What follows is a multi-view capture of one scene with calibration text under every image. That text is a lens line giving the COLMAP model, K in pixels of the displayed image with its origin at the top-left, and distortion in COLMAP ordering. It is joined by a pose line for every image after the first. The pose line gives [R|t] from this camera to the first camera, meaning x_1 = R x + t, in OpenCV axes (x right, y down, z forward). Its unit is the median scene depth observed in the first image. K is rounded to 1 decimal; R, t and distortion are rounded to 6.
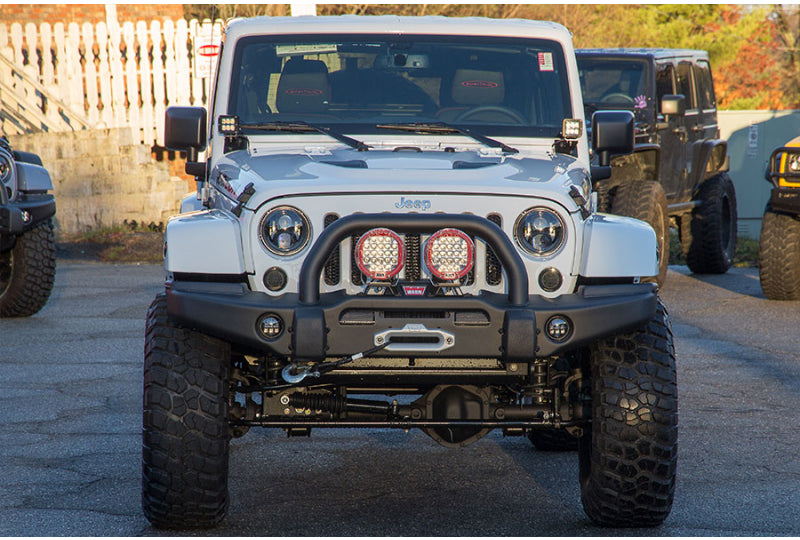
lens RADIAL K [[852.8, 0, 213.6], [0, 852.8, 270.9], [0, 0, 1]] dist [0.005593, 0.009182]
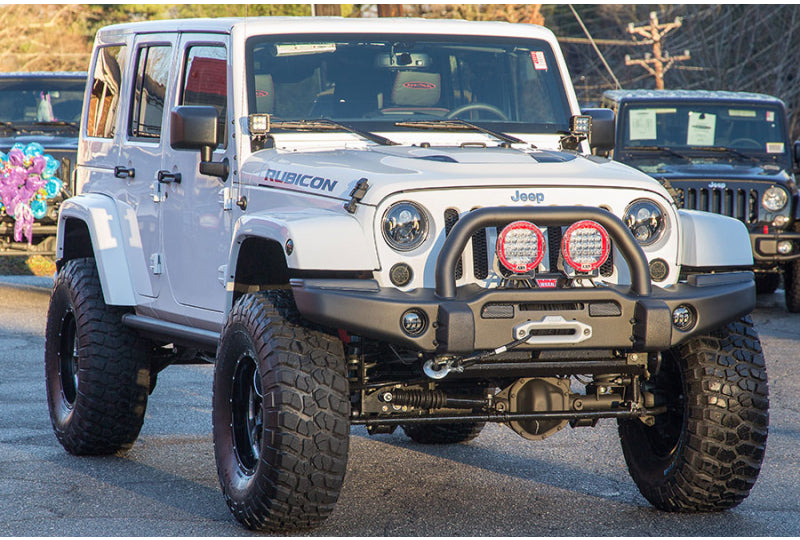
lens RADIAL K [[852.8, 0, 213.6], [0, 852.8, 270.9], [0, 0, 1]] dist [0.005593, 0.009182]
pose [[0.997196, -0.020152, 0.072065, -0.211716], [0.020363, 0.999790, -0.002200, 0.002914], [-0.072006, 0.003662, 0.997397, 0.026730]]
